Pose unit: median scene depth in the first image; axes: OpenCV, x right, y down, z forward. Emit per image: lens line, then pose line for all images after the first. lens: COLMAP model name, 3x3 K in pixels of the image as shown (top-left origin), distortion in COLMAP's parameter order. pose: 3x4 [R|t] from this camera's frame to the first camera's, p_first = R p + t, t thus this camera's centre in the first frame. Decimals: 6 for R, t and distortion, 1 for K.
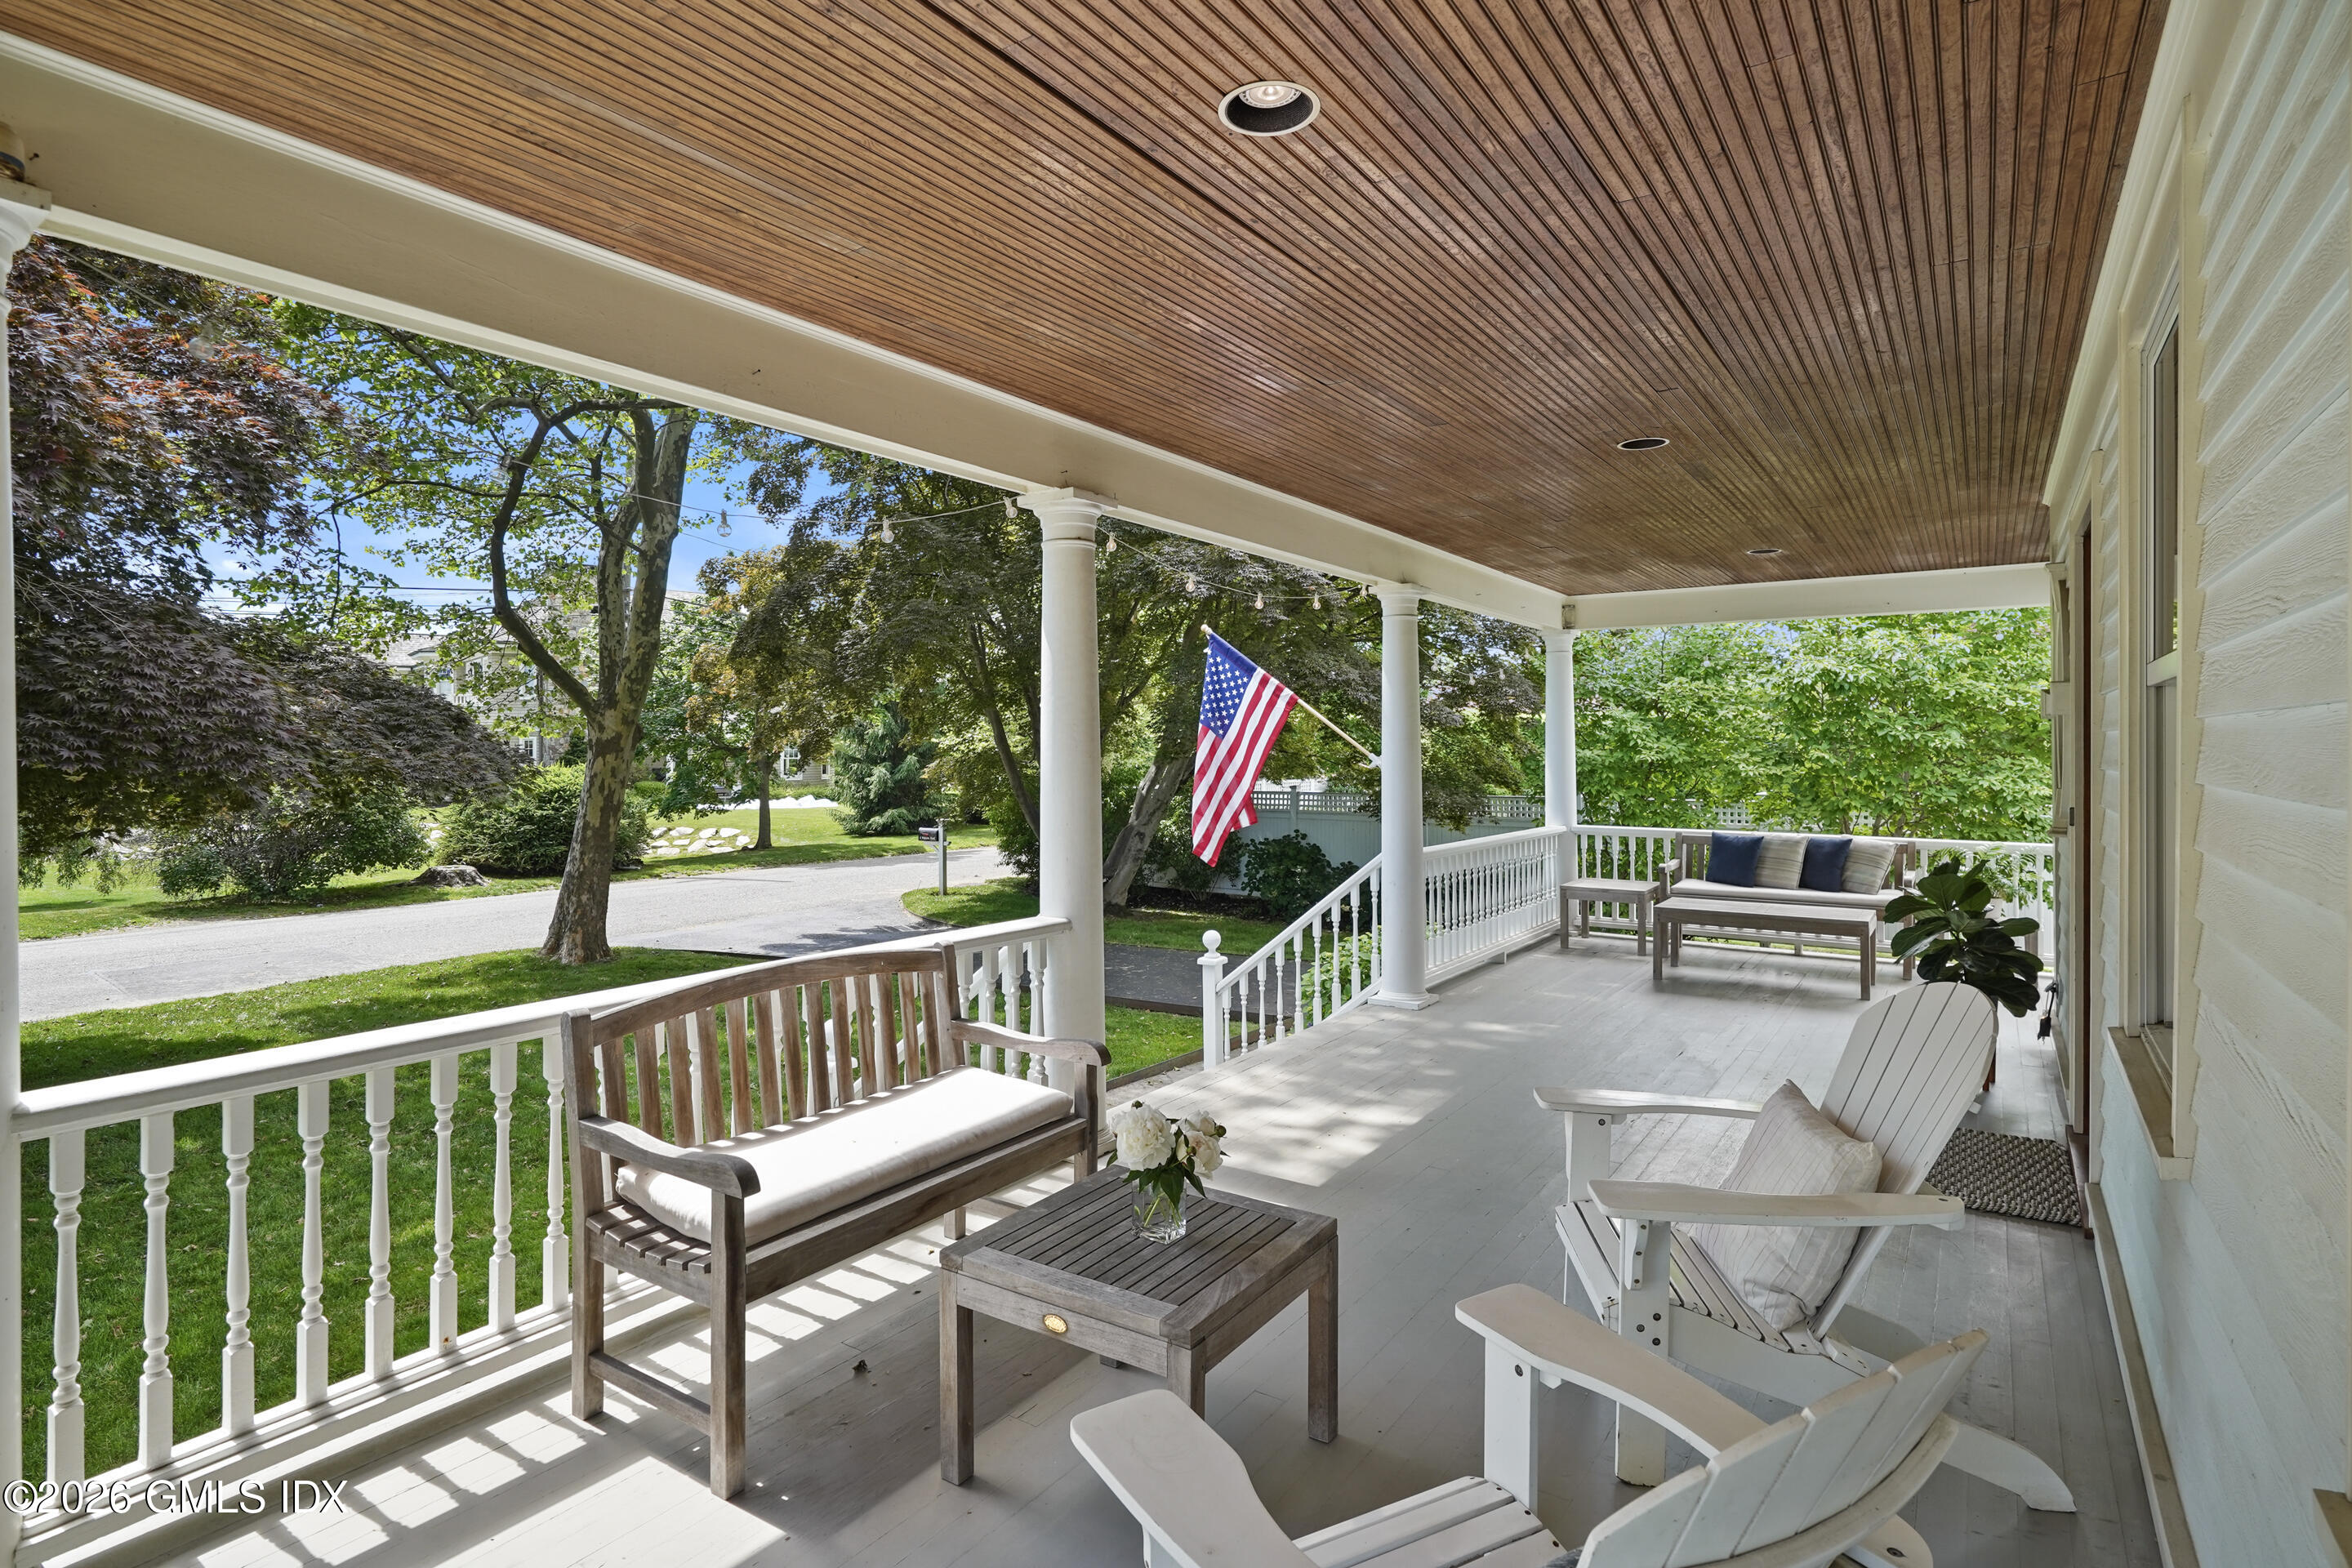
lens RADIAL K [[1186.1, 0, 1171.8], [0, 1186.1, 746.9], [0, 0, 1]] dist [-0.000613, -0.000106]
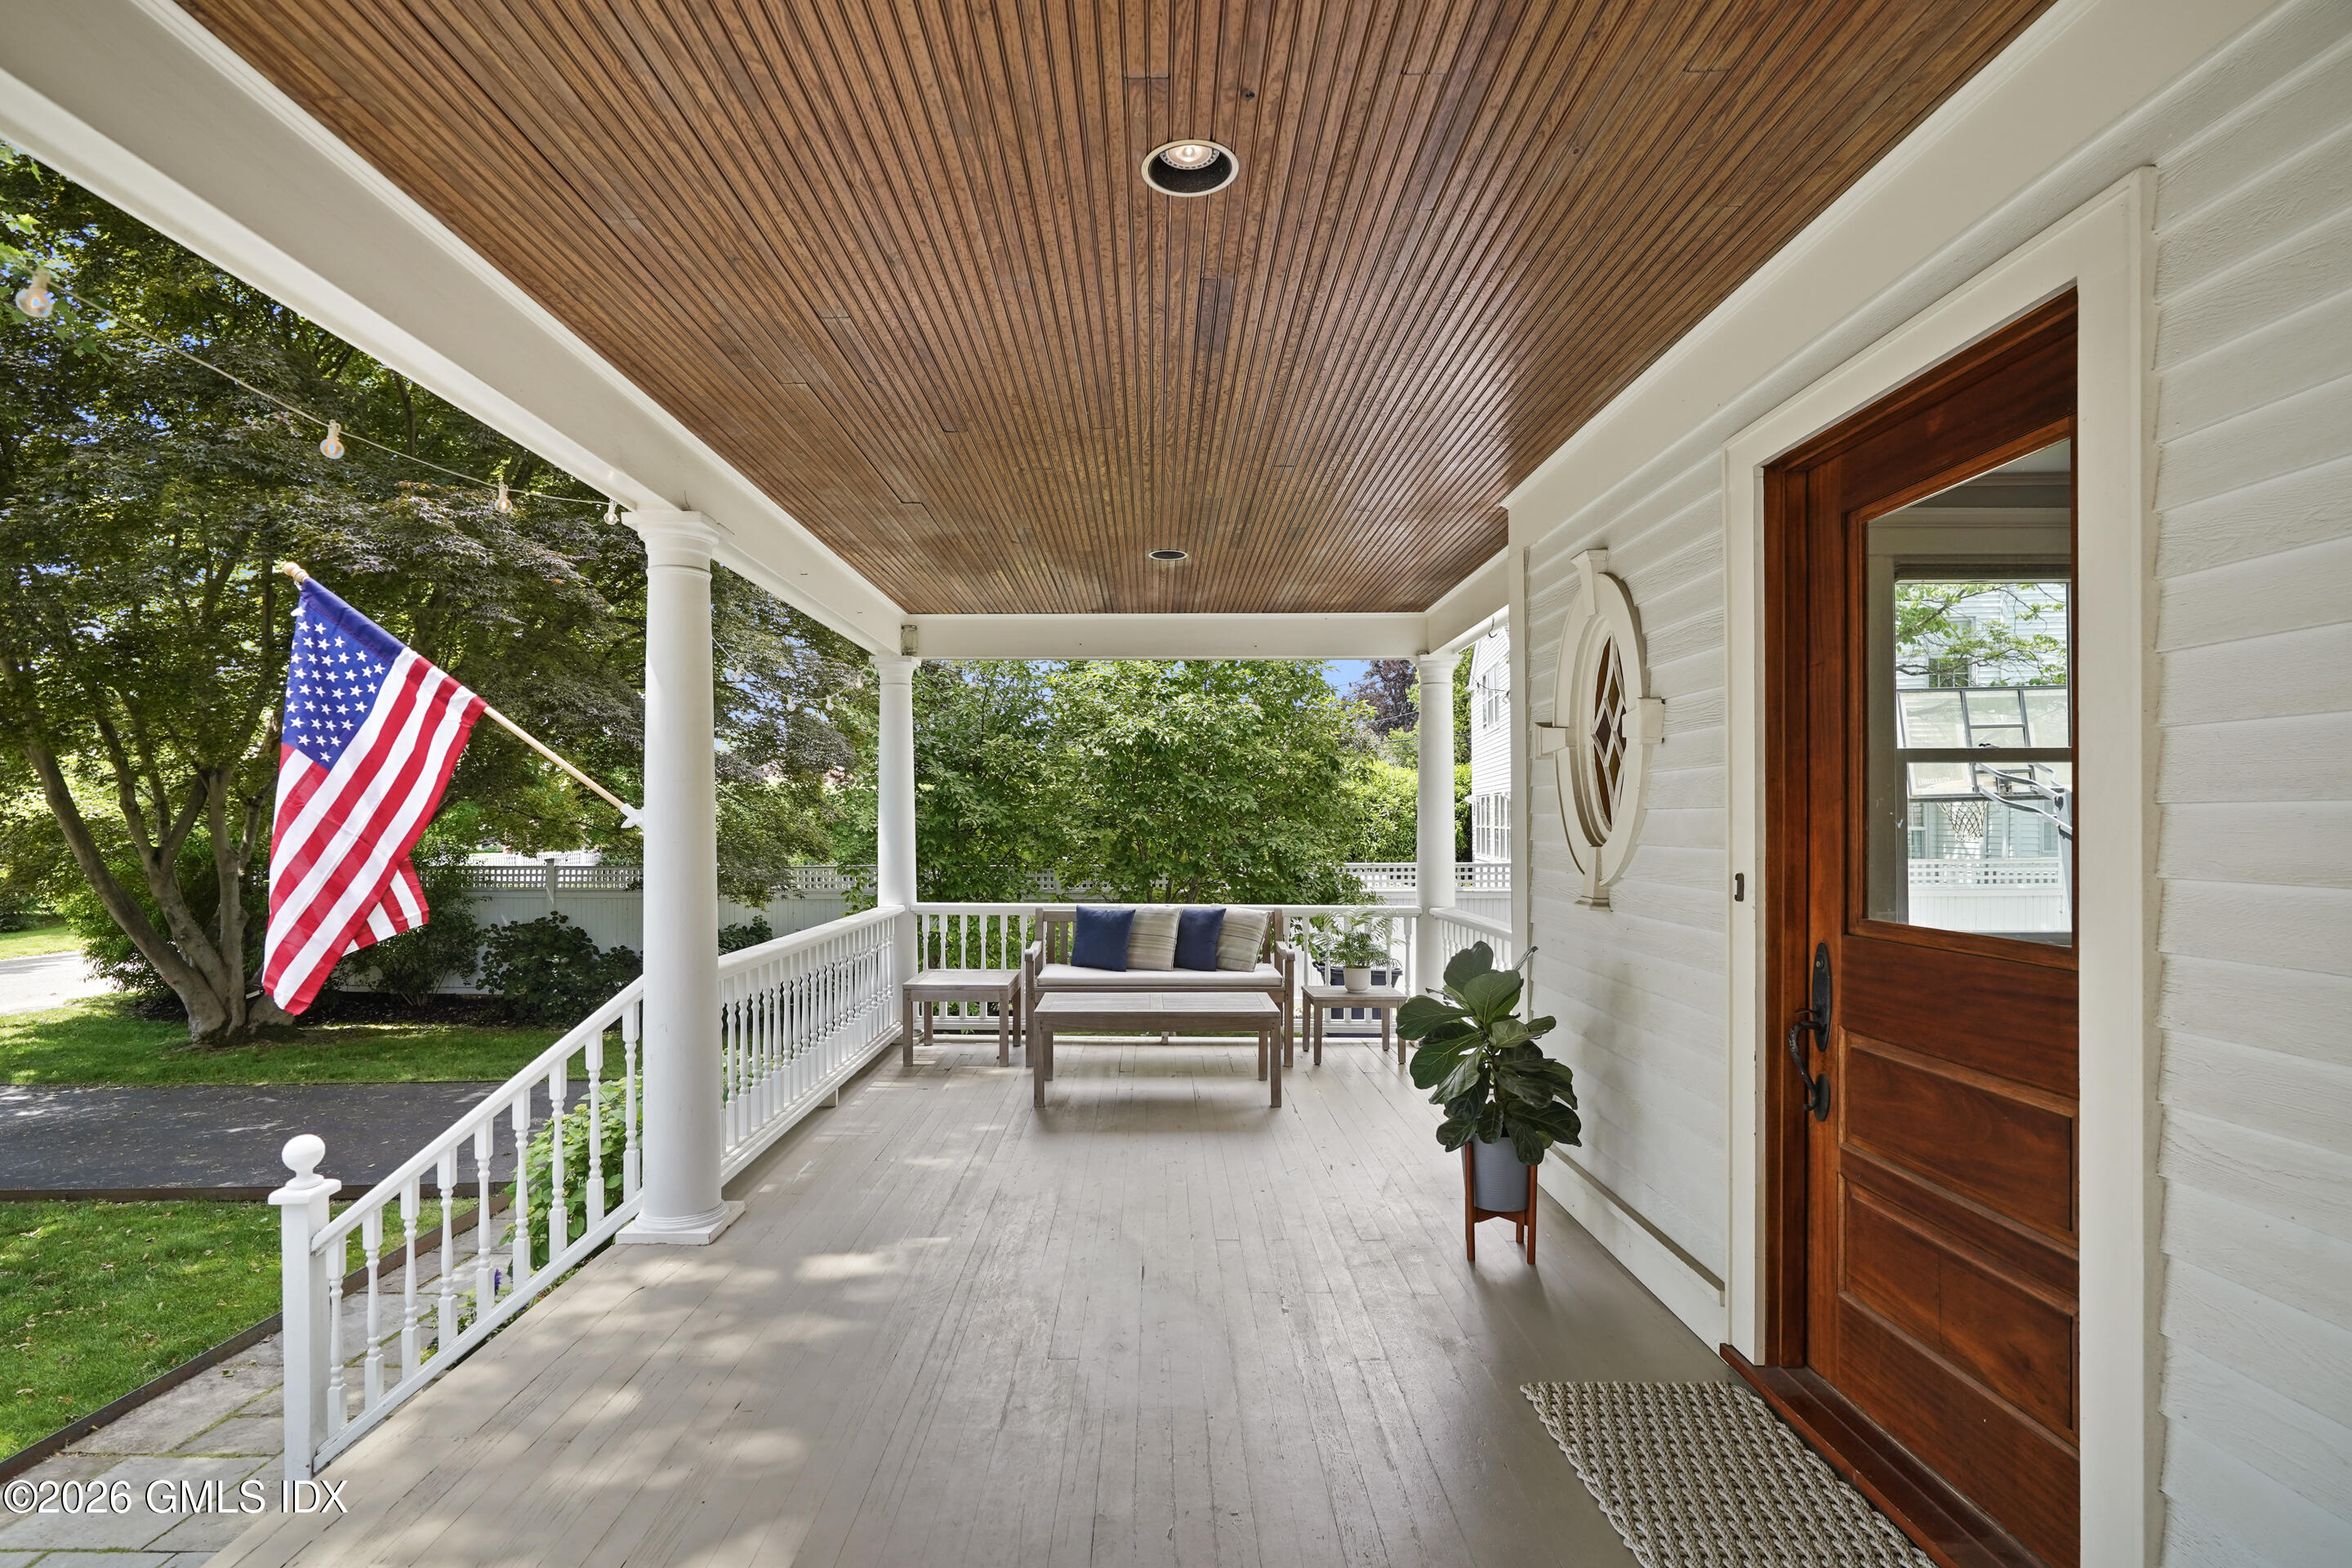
lens RADIAL K [[1076.1, 0, 1126.3], [0, 1076.1, 808.4], [0, 0, 1]] dist [-0.009434, 0.000095]
pose [[0.837506, 0.006206, 0.546393, 0.070607], [-0.000852, 0.999949, -0.010050, 0.010497], [-0.546428, 0.007951, 0.837469, 0.348555]]
